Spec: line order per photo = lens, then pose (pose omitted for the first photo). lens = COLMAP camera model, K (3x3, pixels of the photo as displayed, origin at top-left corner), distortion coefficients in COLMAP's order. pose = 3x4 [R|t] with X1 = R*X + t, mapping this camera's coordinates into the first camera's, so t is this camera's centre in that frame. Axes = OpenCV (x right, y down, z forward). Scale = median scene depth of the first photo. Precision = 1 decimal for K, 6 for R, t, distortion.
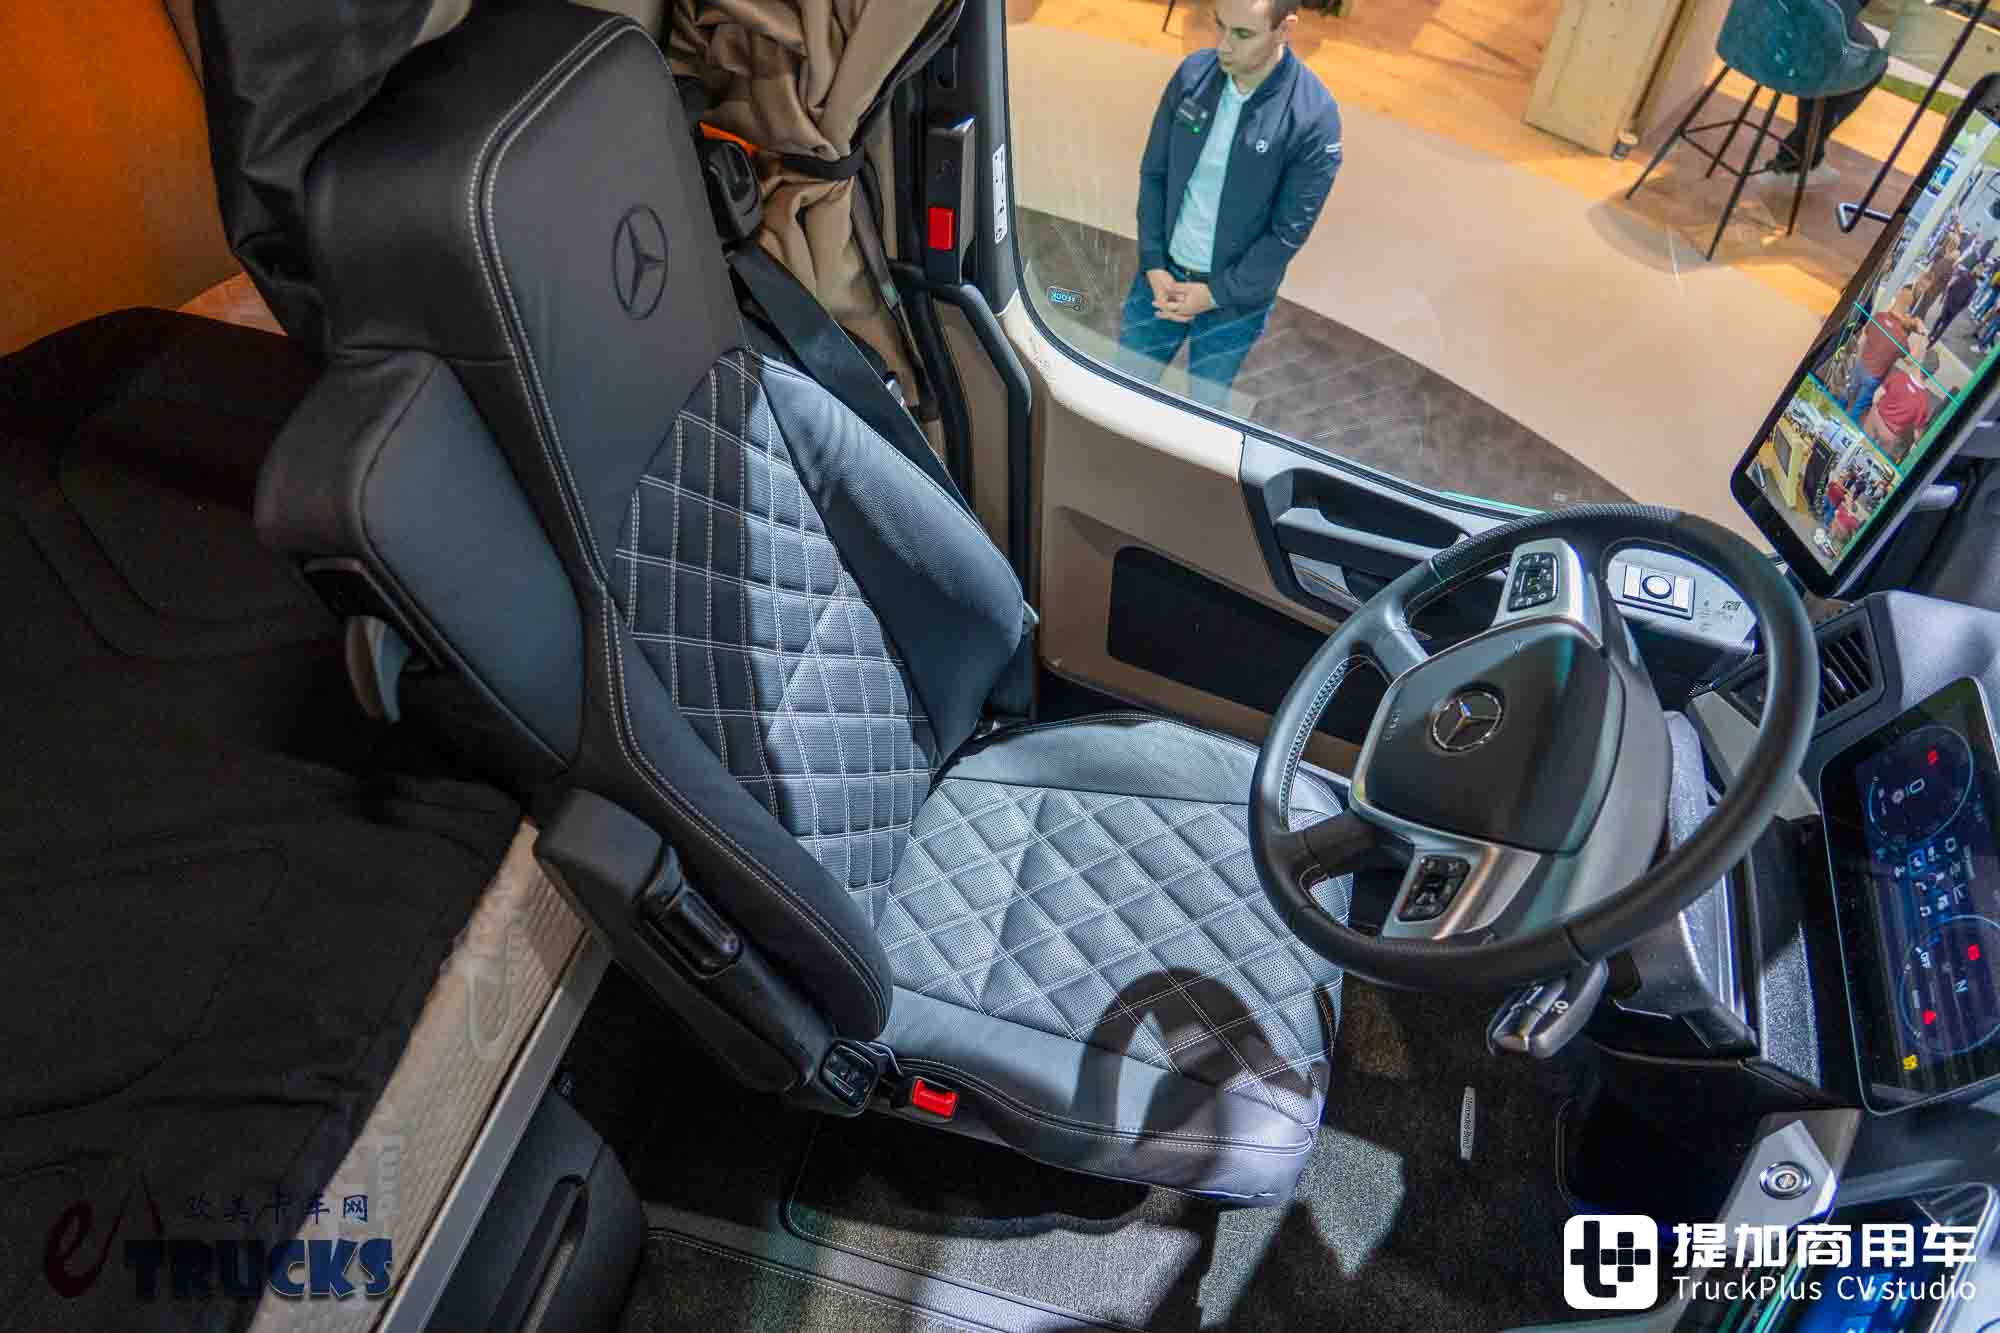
lens RADIAL K [[1364.4, 0, 1000.0], [0, 1364.4, 666.5], [0, 0, 1]] dist [-0.075126, -0.001945]
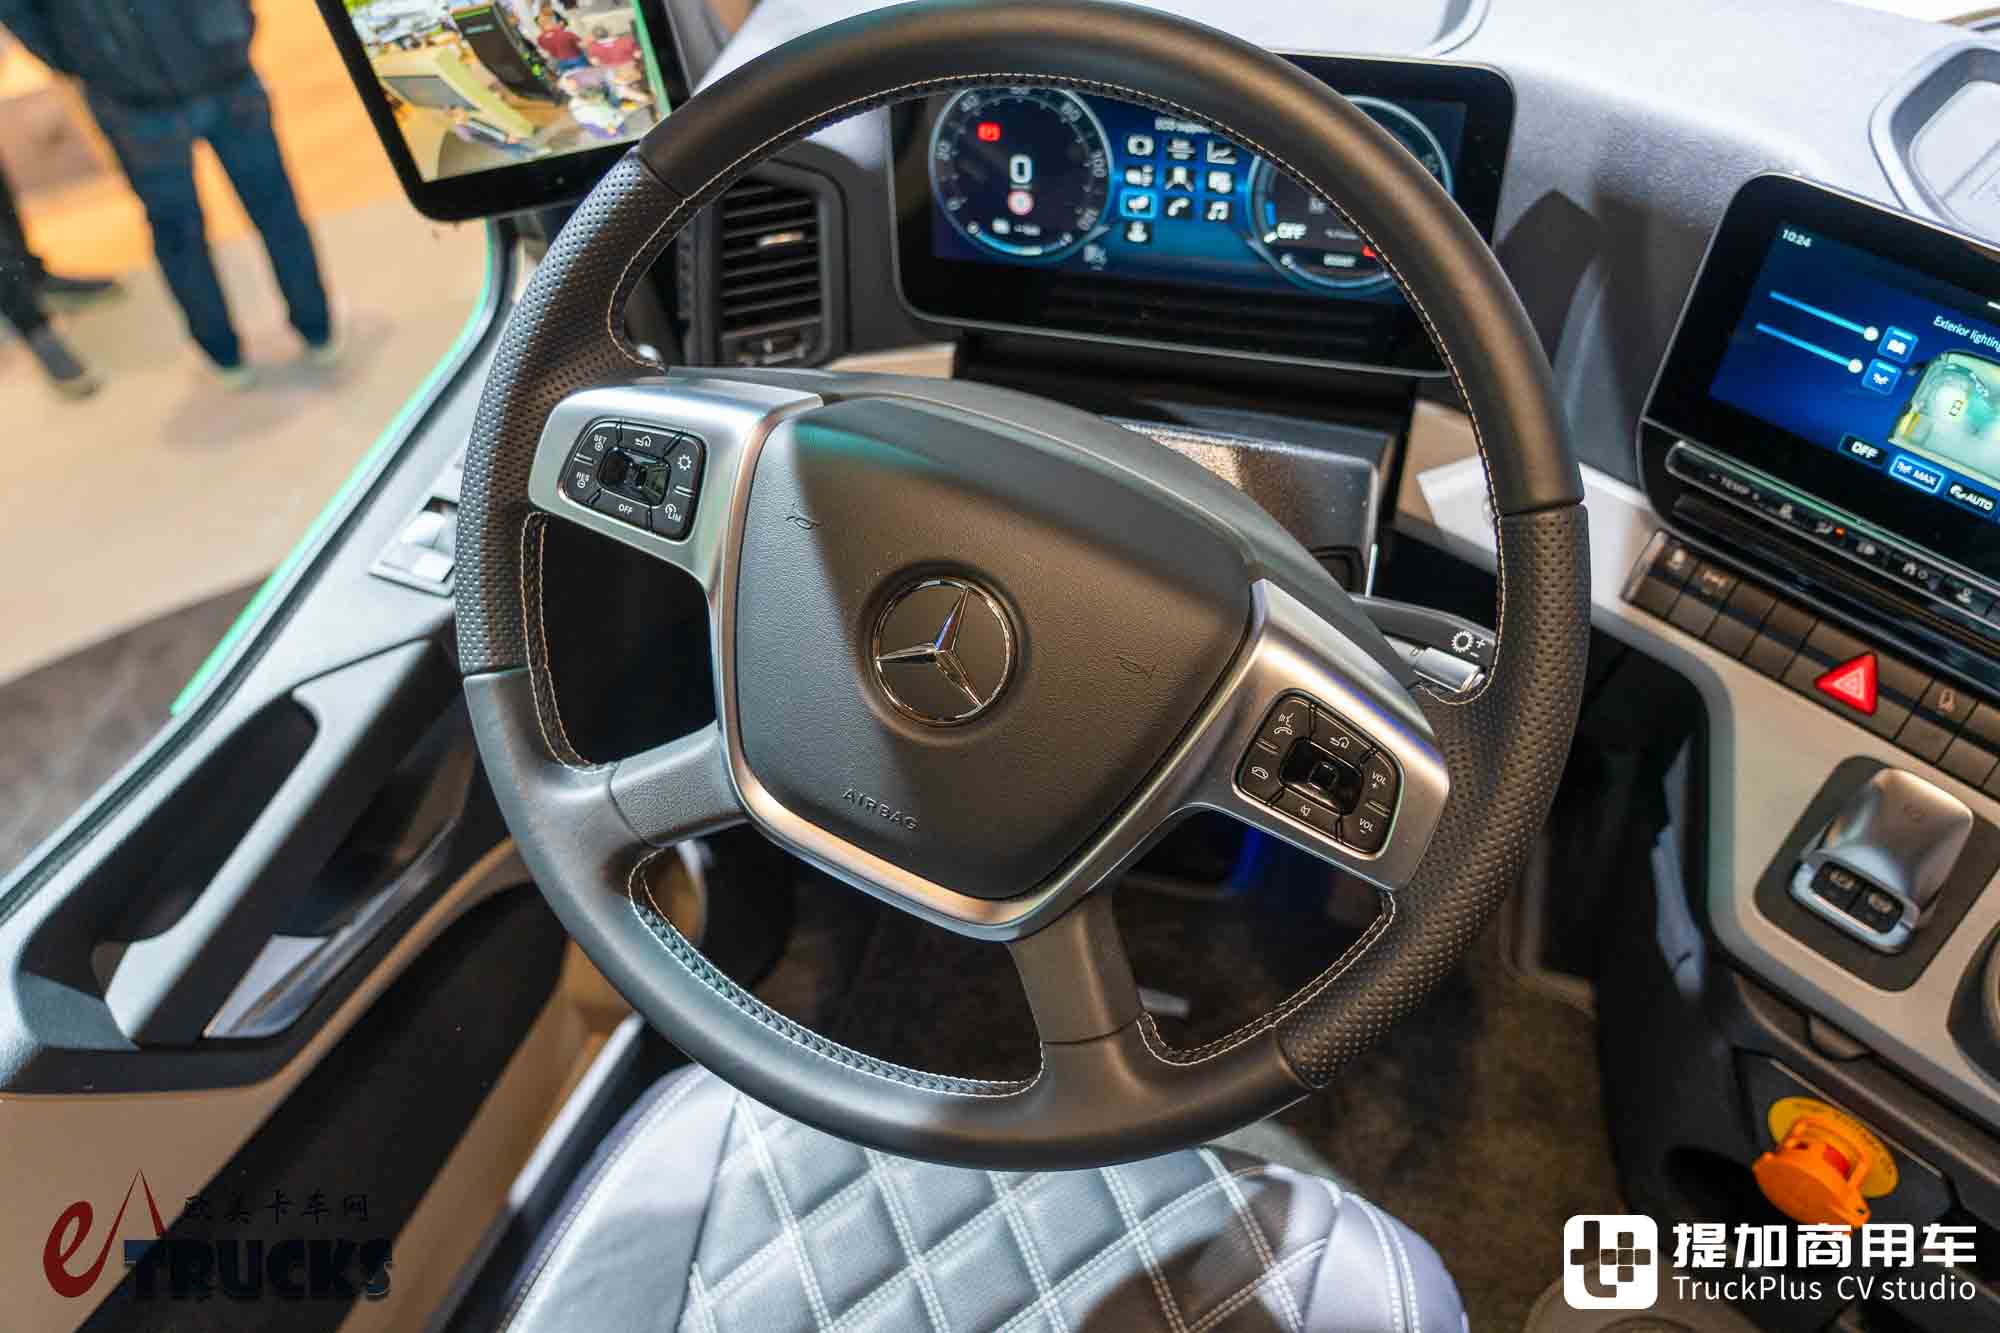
lens RADIAL K [[1487.8, 0, 1000.0], [0, 1487.8, 666.5], [0, 0, 1]] dist [-0.010789, -0.004195]
pose [[0.023104, -0.800939, 0.598301, 0.021852], [0.828212, 0.350525, 0.437262, -0.153893], [-0.559939, 0.485417, 0.671445, 0.561891]]
